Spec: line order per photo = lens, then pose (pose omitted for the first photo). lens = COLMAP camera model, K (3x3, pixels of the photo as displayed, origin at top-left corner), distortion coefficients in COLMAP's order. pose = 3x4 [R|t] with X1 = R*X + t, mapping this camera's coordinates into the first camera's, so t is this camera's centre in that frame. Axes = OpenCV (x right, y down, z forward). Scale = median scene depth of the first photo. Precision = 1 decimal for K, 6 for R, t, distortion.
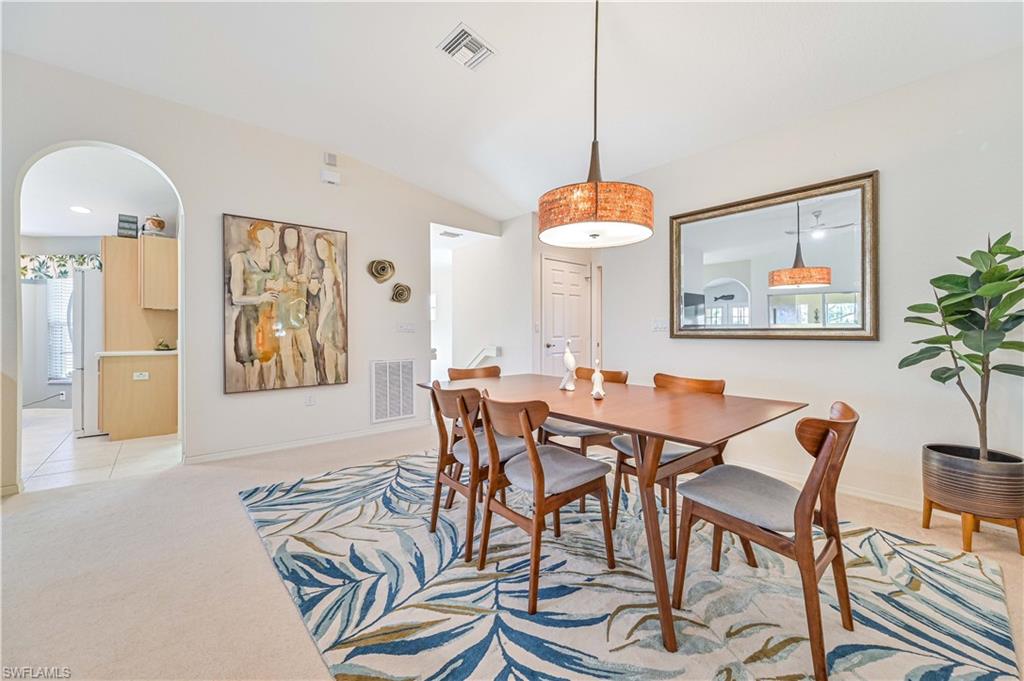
lens RADIAL K [[404.7, 0, 509.7], [0, 404.7, 331.1], [0, 0, 1]] dist [0.000799, 0.000489]
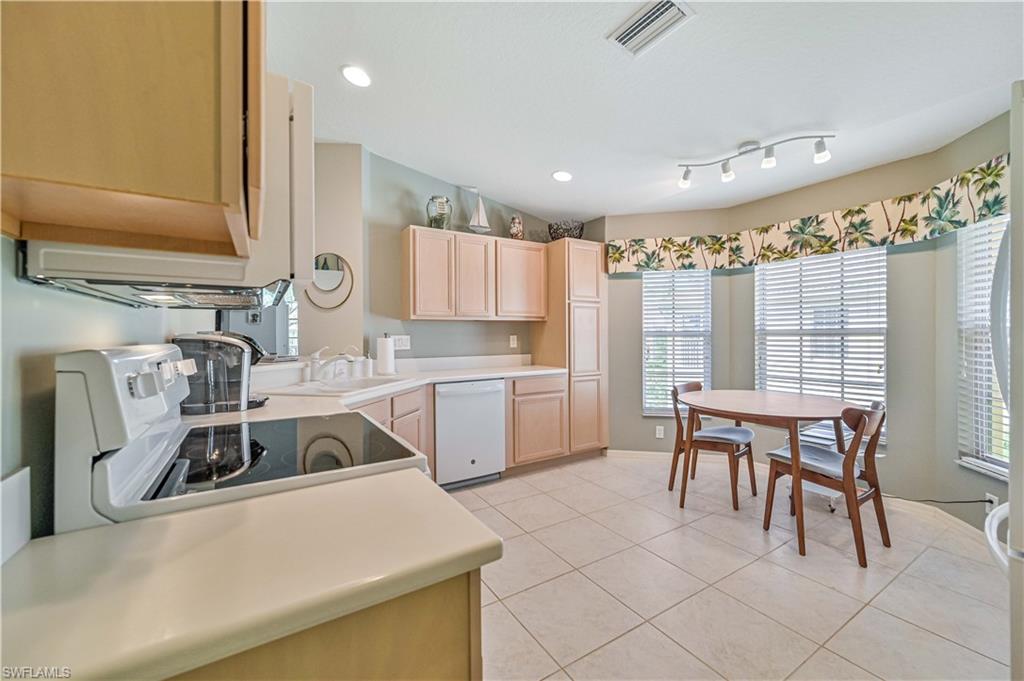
lens RADIAL K [[404.7, 0, 516.1], [0, 404.7, 339.7], [0, 0, 1]] dist [0.000799, 0.000489]
pose [[-0.146924, 0.014184, -0.989046, -0.834526], [0.009226, 0.999873, 0.012968, -0.026510], [0.989105, -0.007220, -0.147036, 0.781421]]
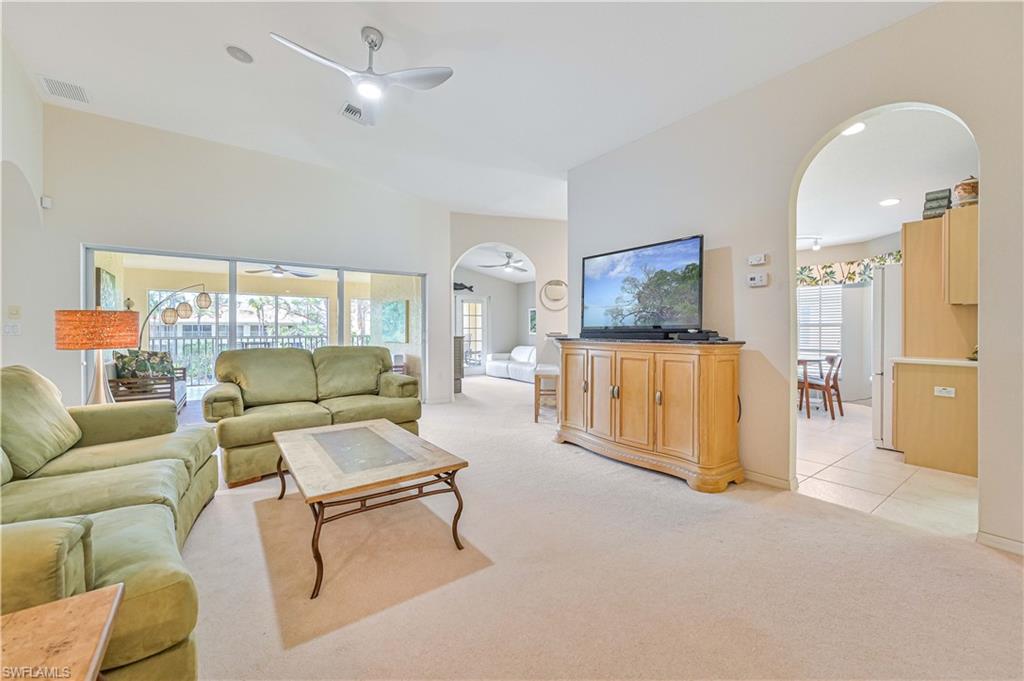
lens RADIAL K [[404.7, 0, 519.6], [0, 404.7, 334.6], [0, 0, 1]] dist [0.000799, 0.000489]
pose [[-0.067184, 0.013142, -0.997654, -0.080822], [0.002430, 0.999912, 0.013008, -0.011499], [0.997738, -0.001551, -0.067210, 0.247500]]
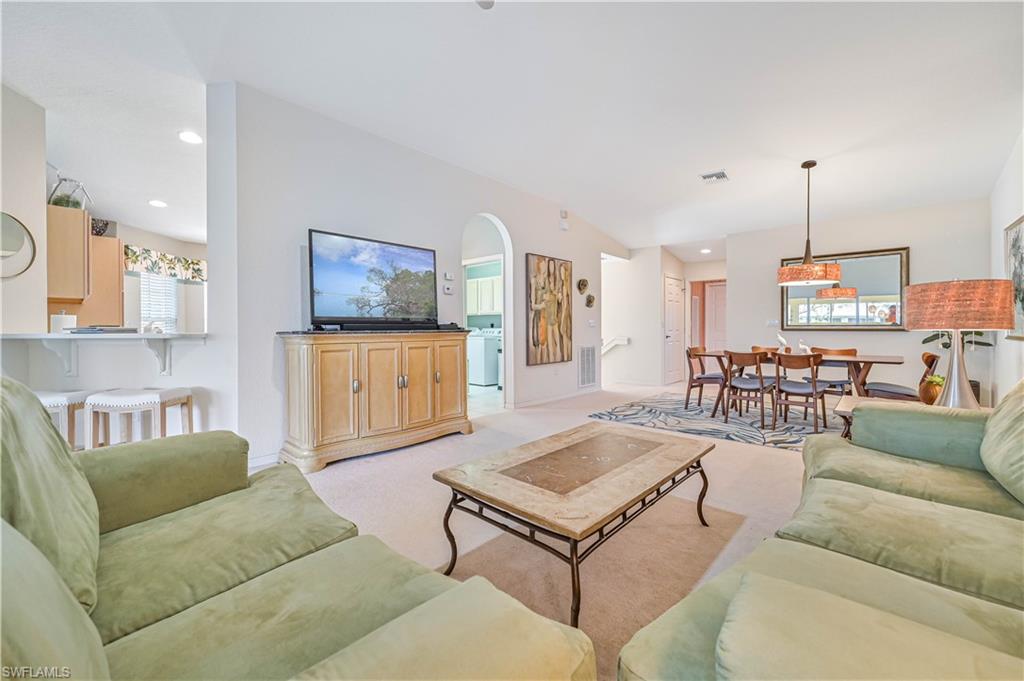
lens RADIAL K [[404.7, 0, 512.0], [0, 404.7, 330.6], [0, 0, 1]] dist [0.000799, 0.000489]
pose [[0.994125, -0.000509, 0.108241, -0.791602], [-0.000255, 0.999975, 0.007048, 0.004324], [-0.108242, -0.007034, 0.994100, -0.492823]]
